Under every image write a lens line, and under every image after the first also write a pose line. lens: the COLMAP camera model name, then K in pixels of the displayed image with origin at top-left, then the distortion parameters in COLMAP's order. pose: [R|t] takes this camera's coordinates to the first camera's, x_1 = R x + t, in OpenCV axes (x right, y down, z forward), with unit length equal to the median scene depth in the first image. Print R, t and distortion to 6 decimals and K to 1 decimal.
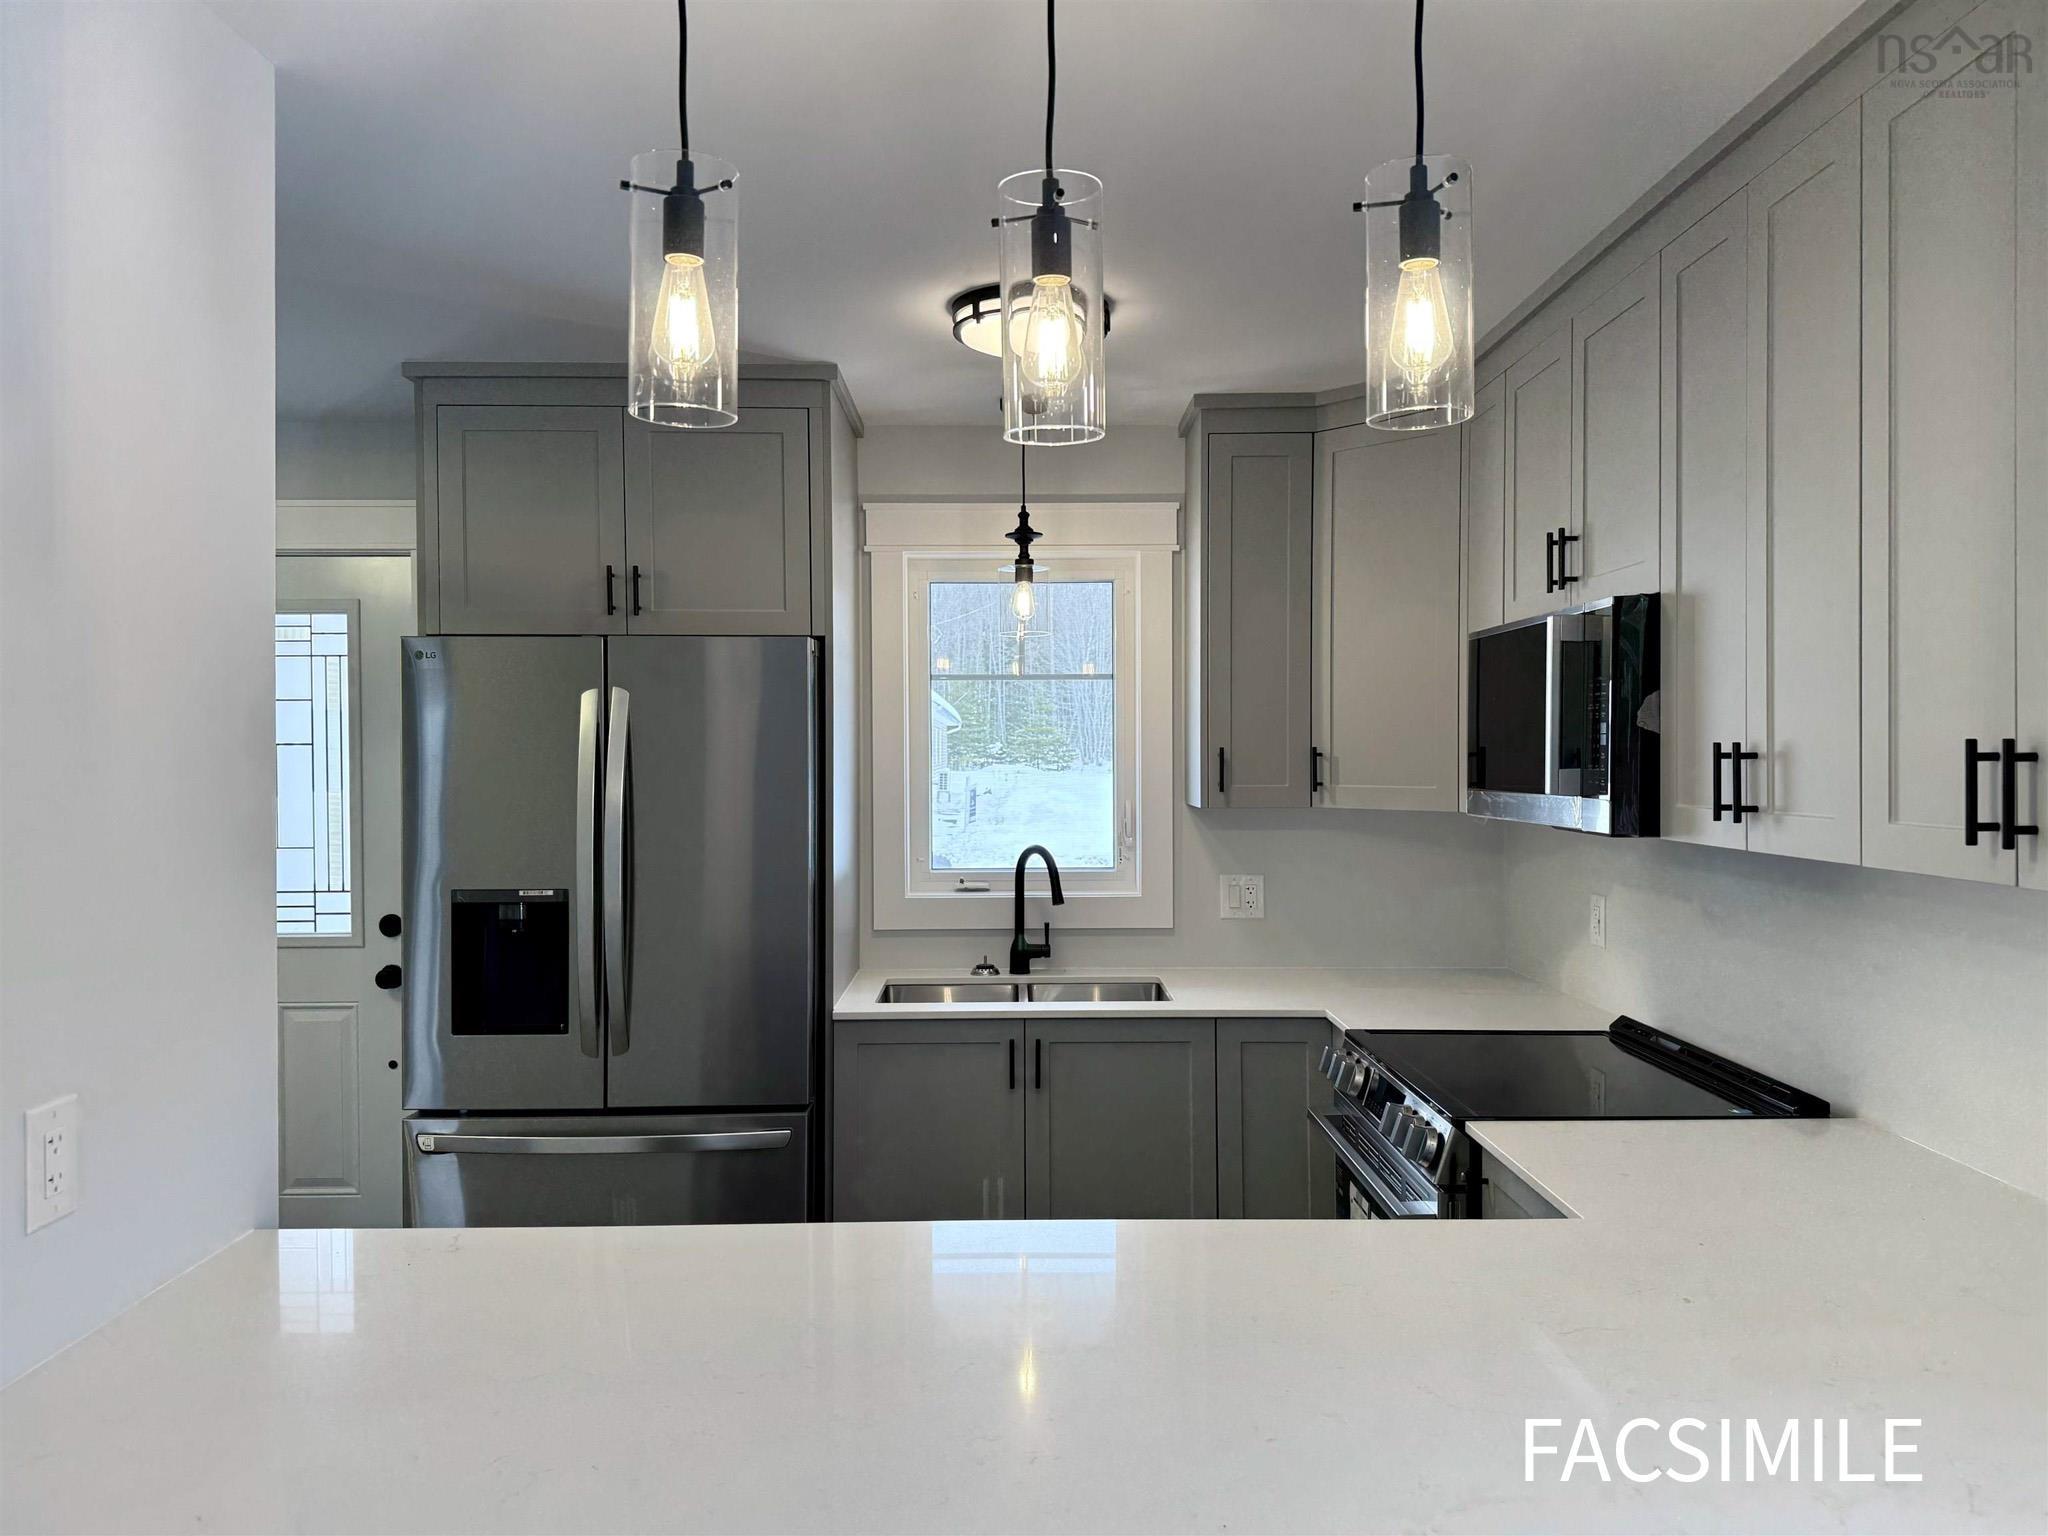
lens RADIAL K [[1452.0, 0, 1030.6], [0, 1452.0, 752.9], [0, 0, 1]] dist [0.081765, -0.003093]
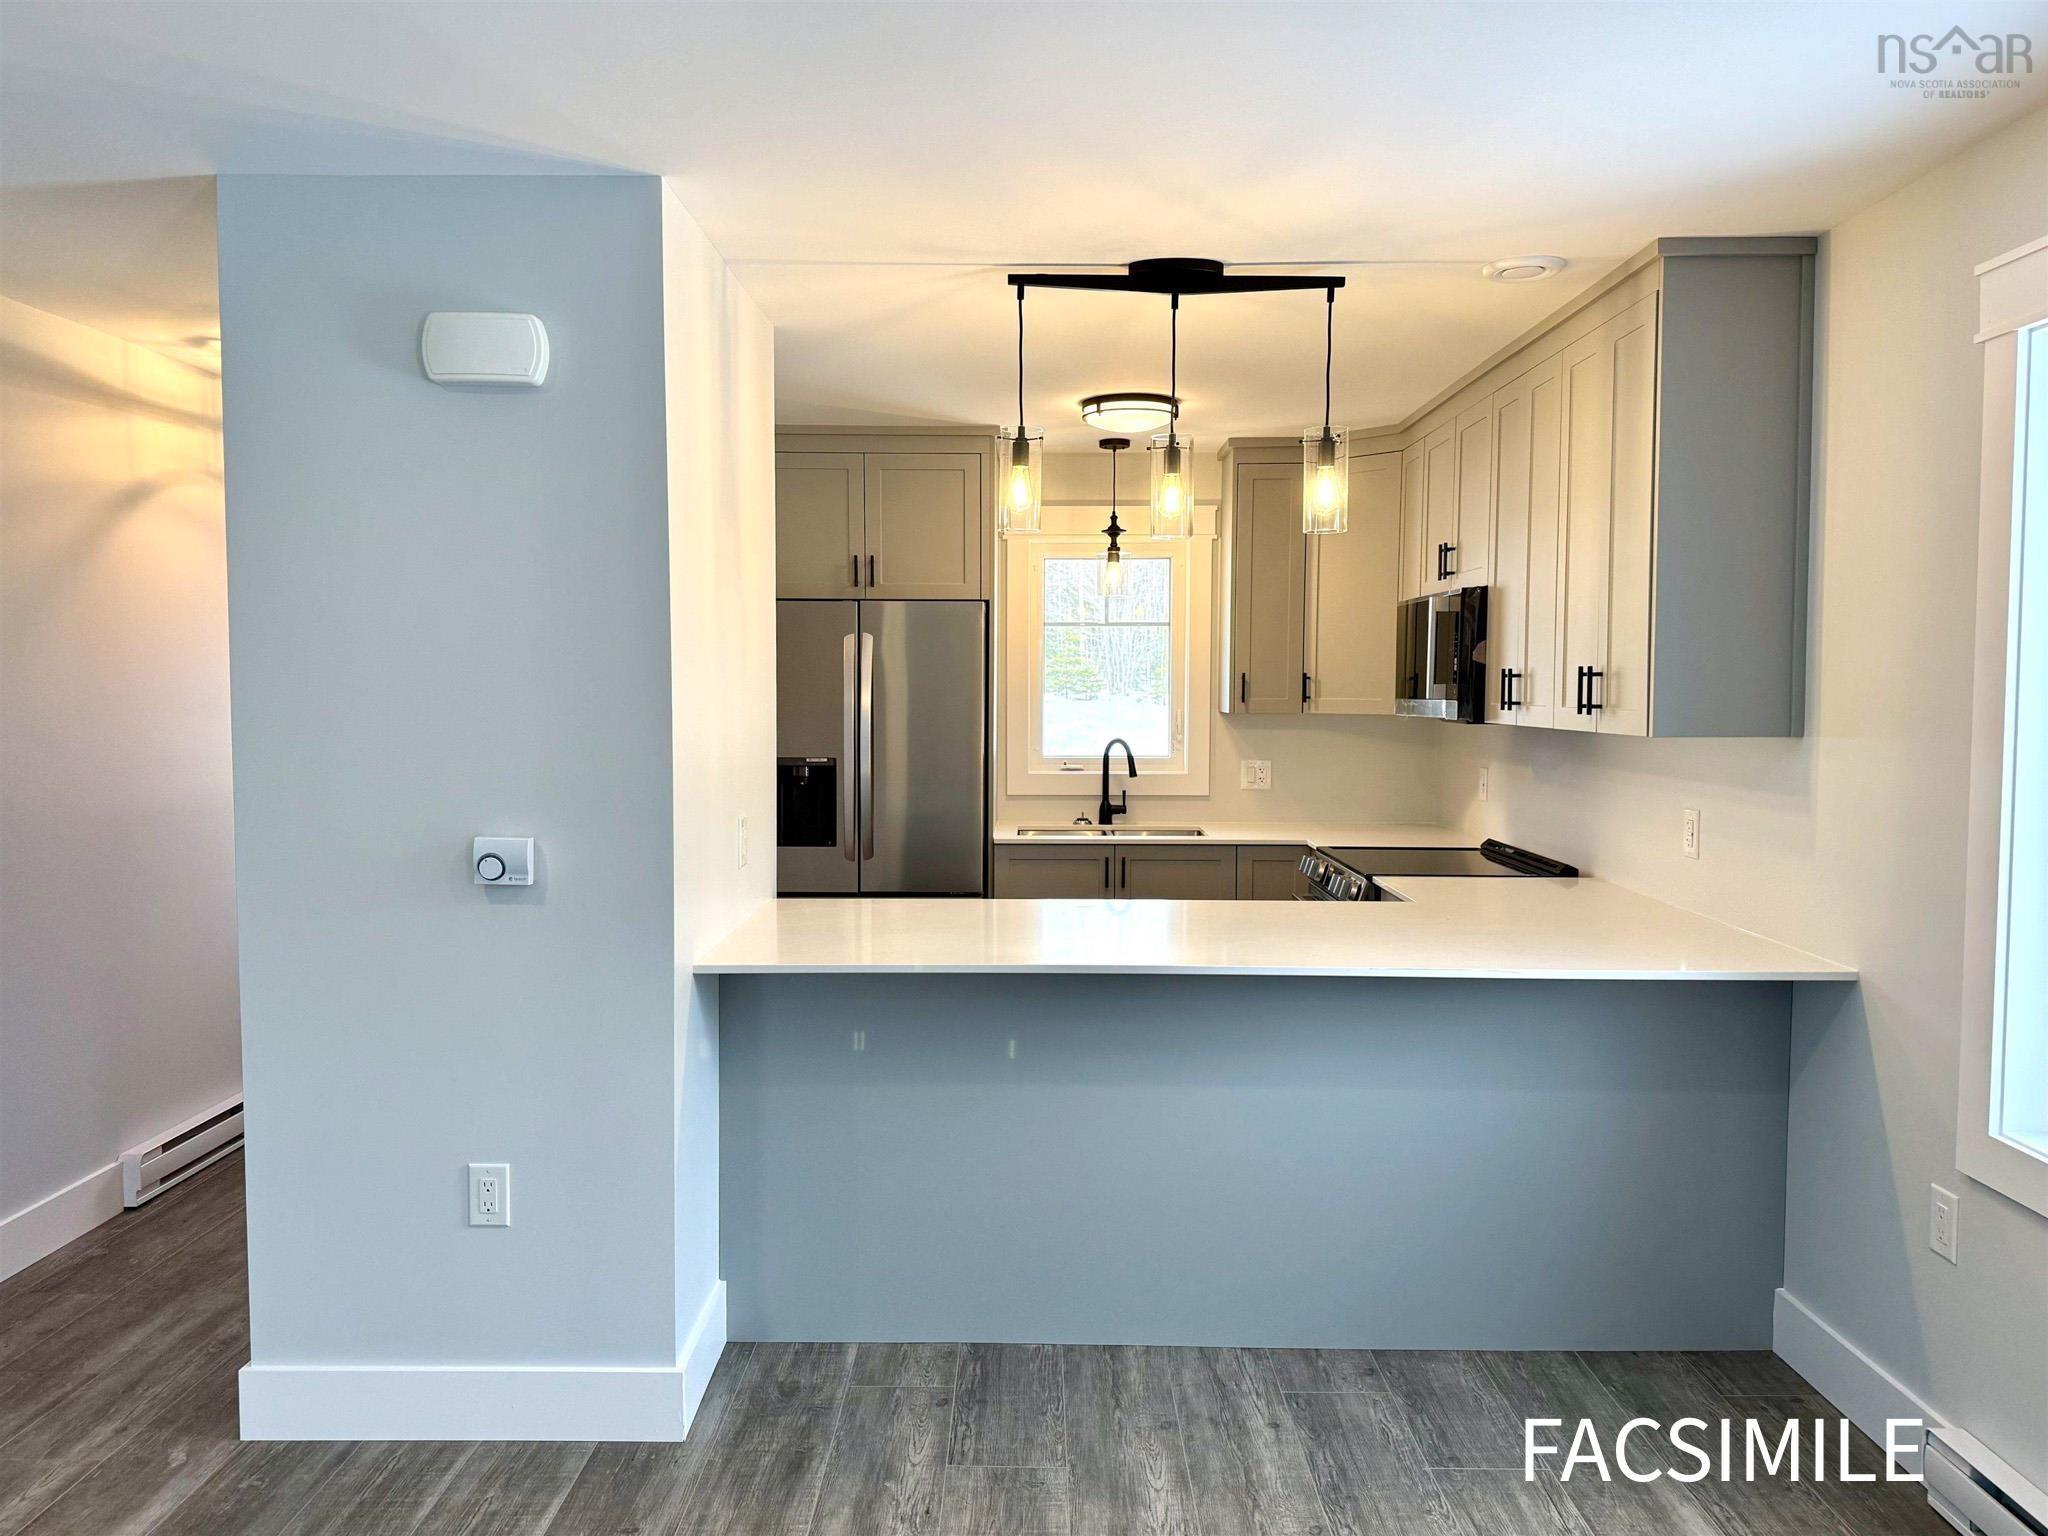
lens RADIAL K [[1452.0, 0, 1020.7], [0, 1452.0, 766.5], [0, 0, 1]] dist [0.081765, -0.003093]
pose [[0.999693, 0.006621, -0.023872, -0.064364], [-0.005240, 0.998335, 0.057436, 0.007879], [0.024213, -0.057293, 0.998064, -0.527939]]
